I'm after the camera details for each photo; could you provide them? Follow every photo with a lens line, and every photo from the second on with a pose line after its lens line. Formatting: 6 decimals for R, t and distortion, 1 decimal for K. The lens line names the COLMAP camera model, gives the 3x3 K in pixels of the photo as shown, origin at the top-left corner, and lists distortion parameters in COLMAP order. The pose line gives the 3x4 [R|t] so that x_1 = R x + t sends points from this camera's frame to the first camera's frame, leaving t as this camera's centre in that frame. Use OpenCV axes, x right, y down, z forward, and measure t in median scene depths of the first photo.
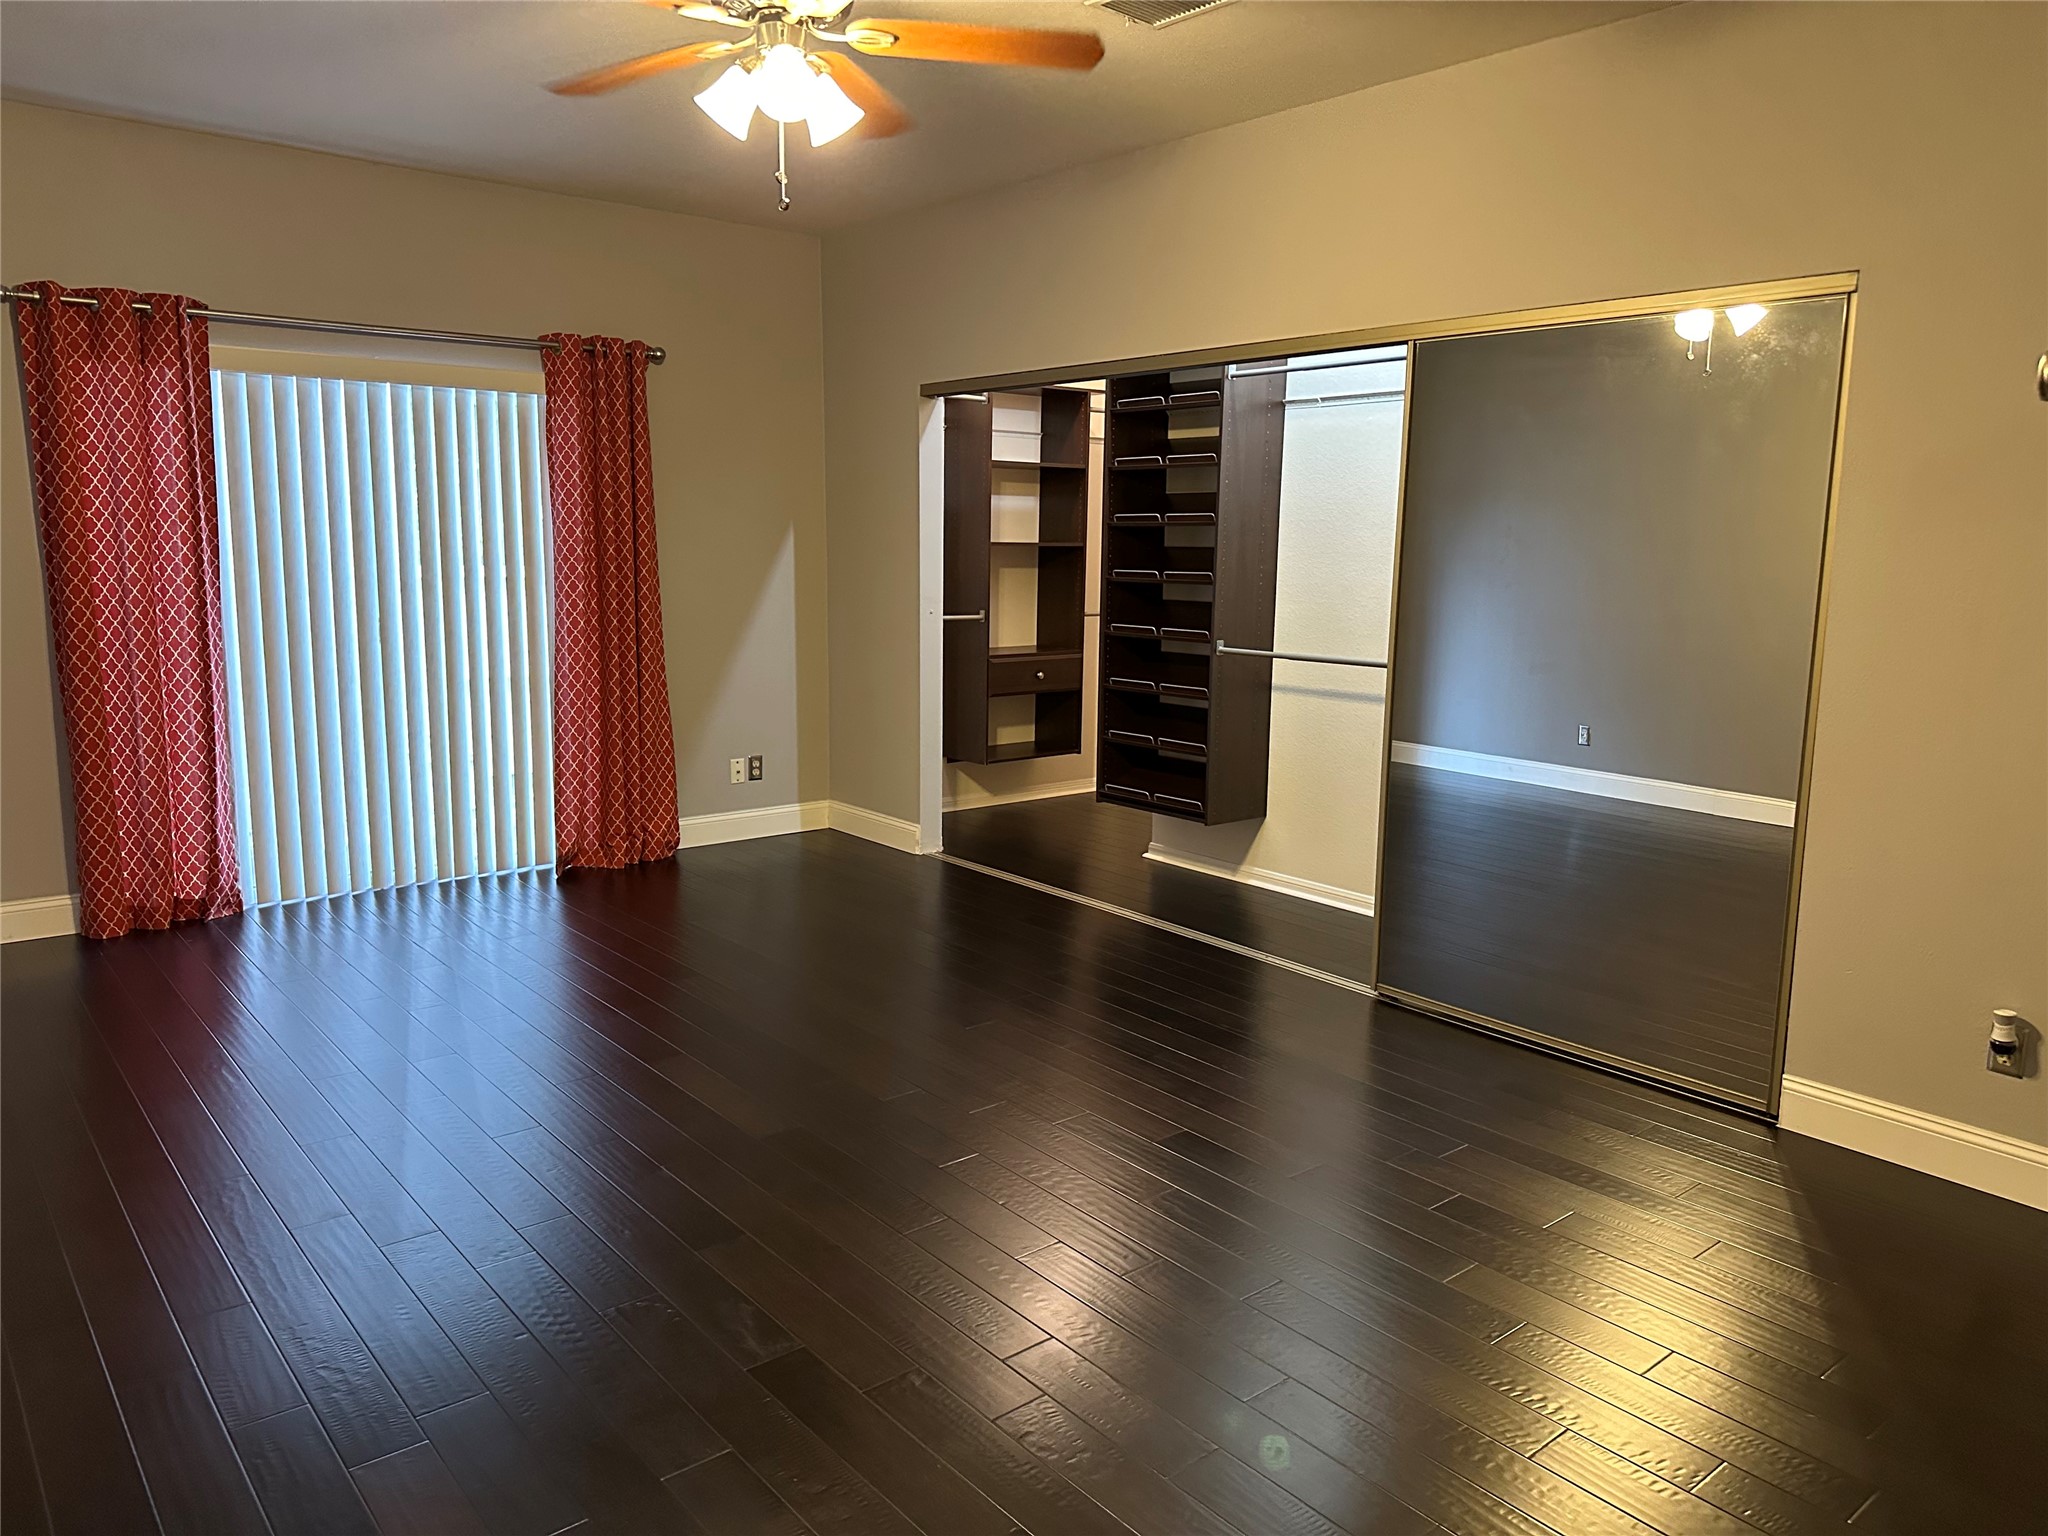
lens RADIAL K [[1430.6, 0, 1019.0], [0, 1430.6, 758.8], [0, 0, 1]] dist [0.065253, -0.066220]
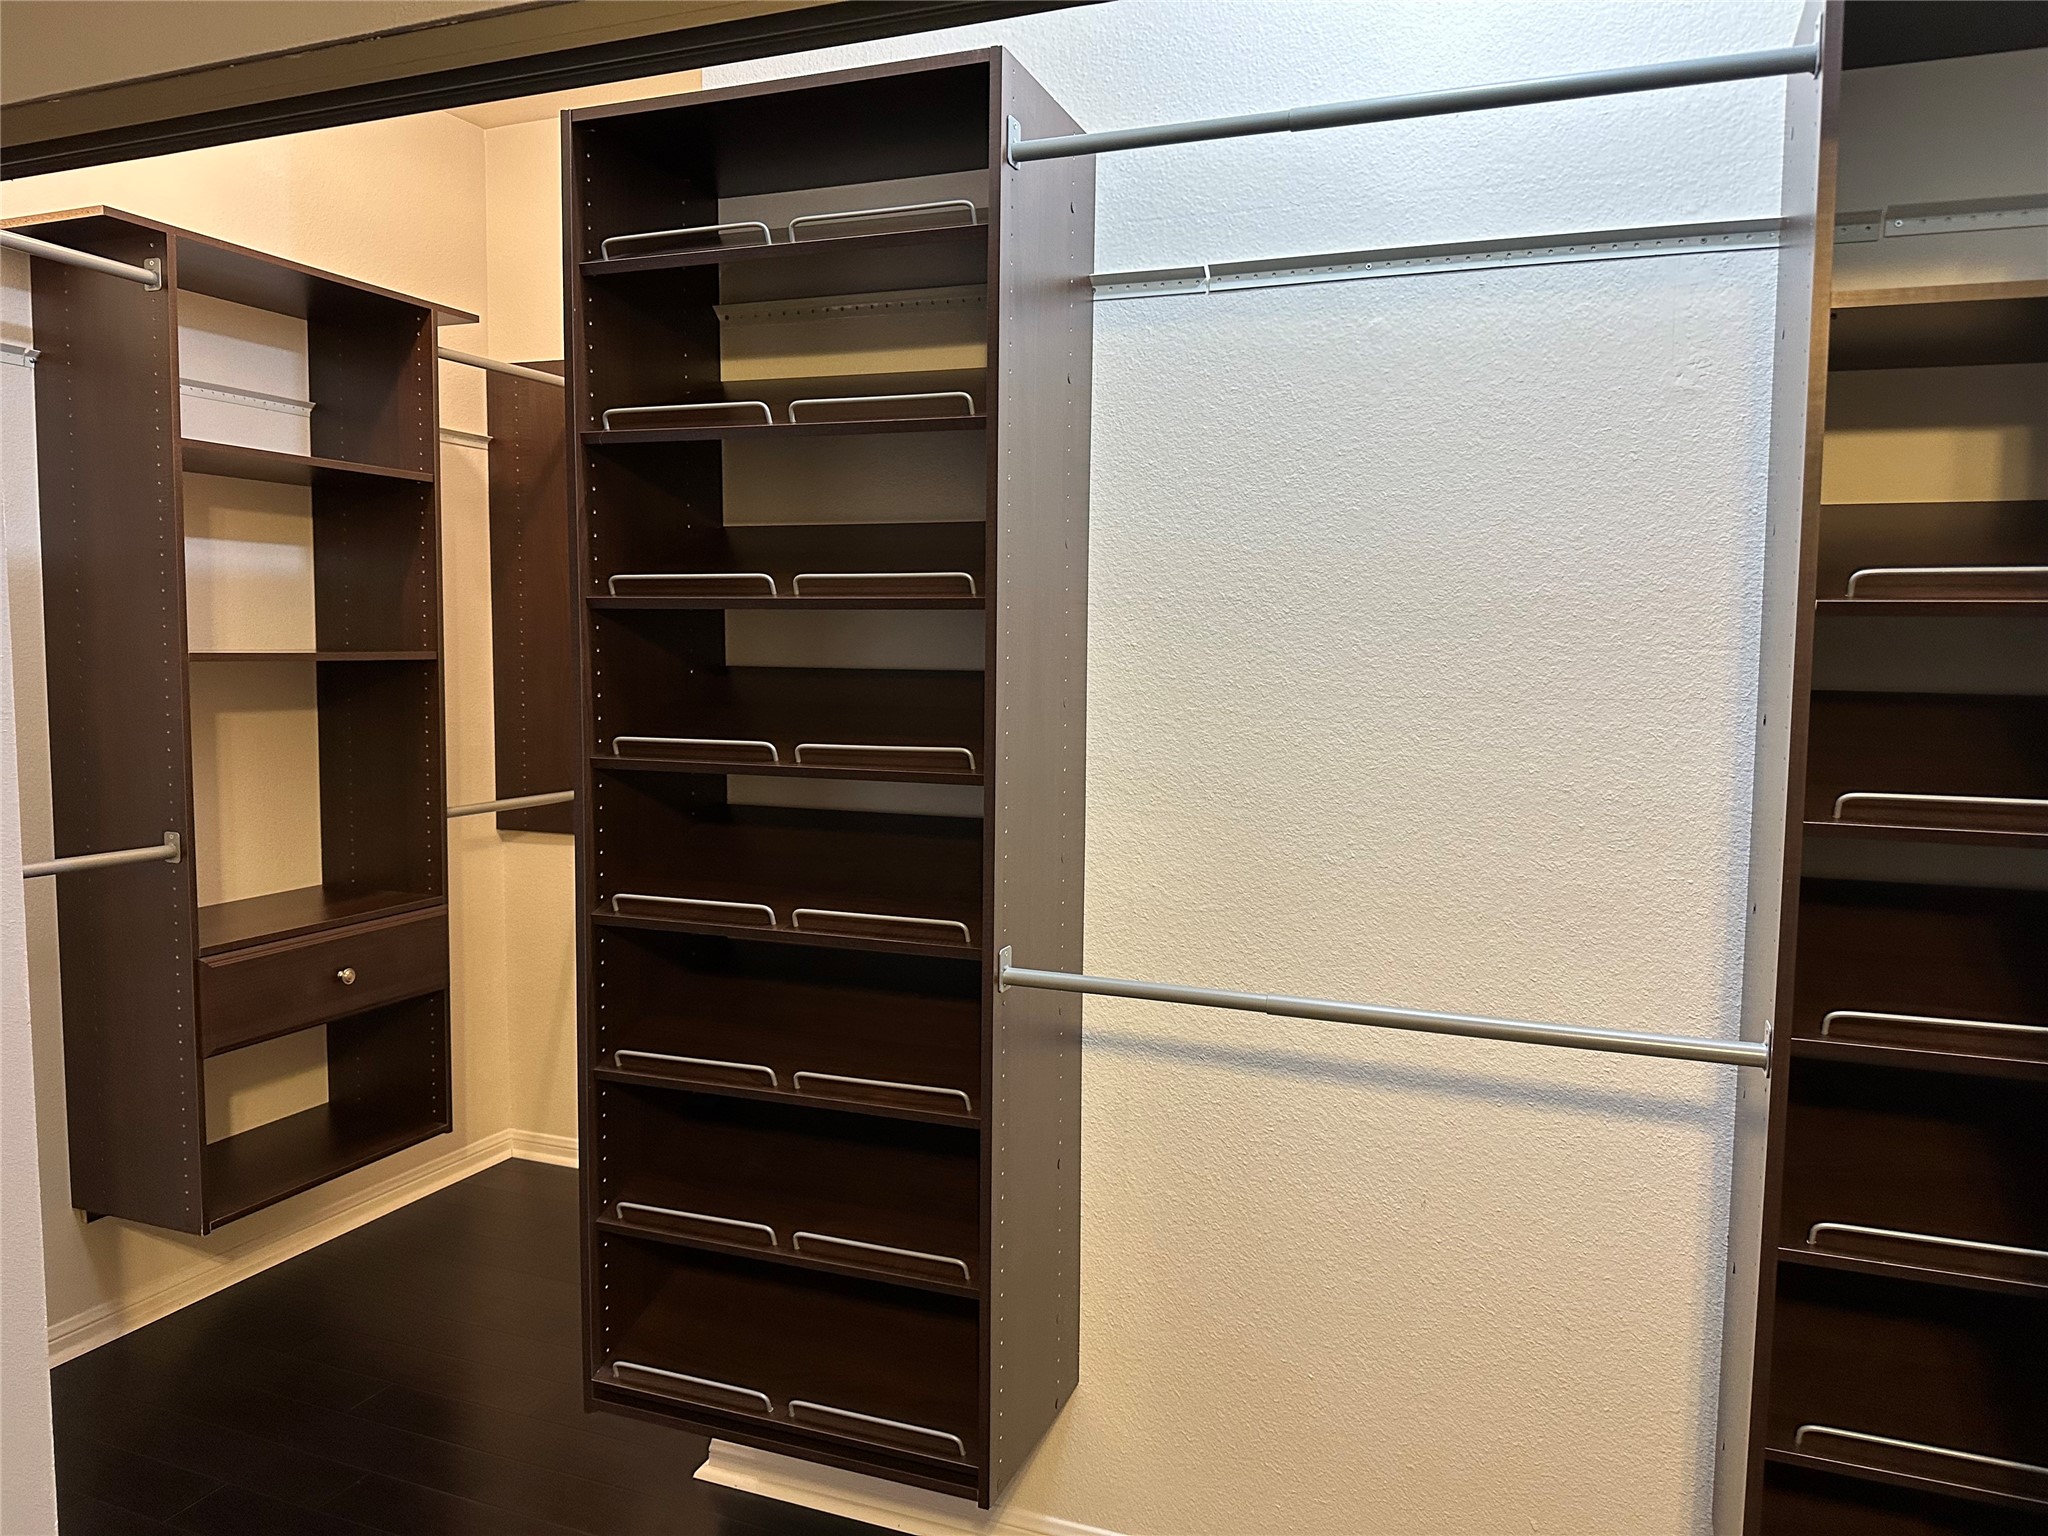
lens RADIAL K [[1430.6, 0, 1015.4], [0, 1430.6, 773.9], [0, 0, 1]] dist [0.065253, -0.066220]
pose [[0.878894, -0.043445, 0.475035, -0.010753], [0.071804, 0.996546, -0.041708, -0.082374], [-0.471583, 0.070767, 0.878978, 0.531036]]
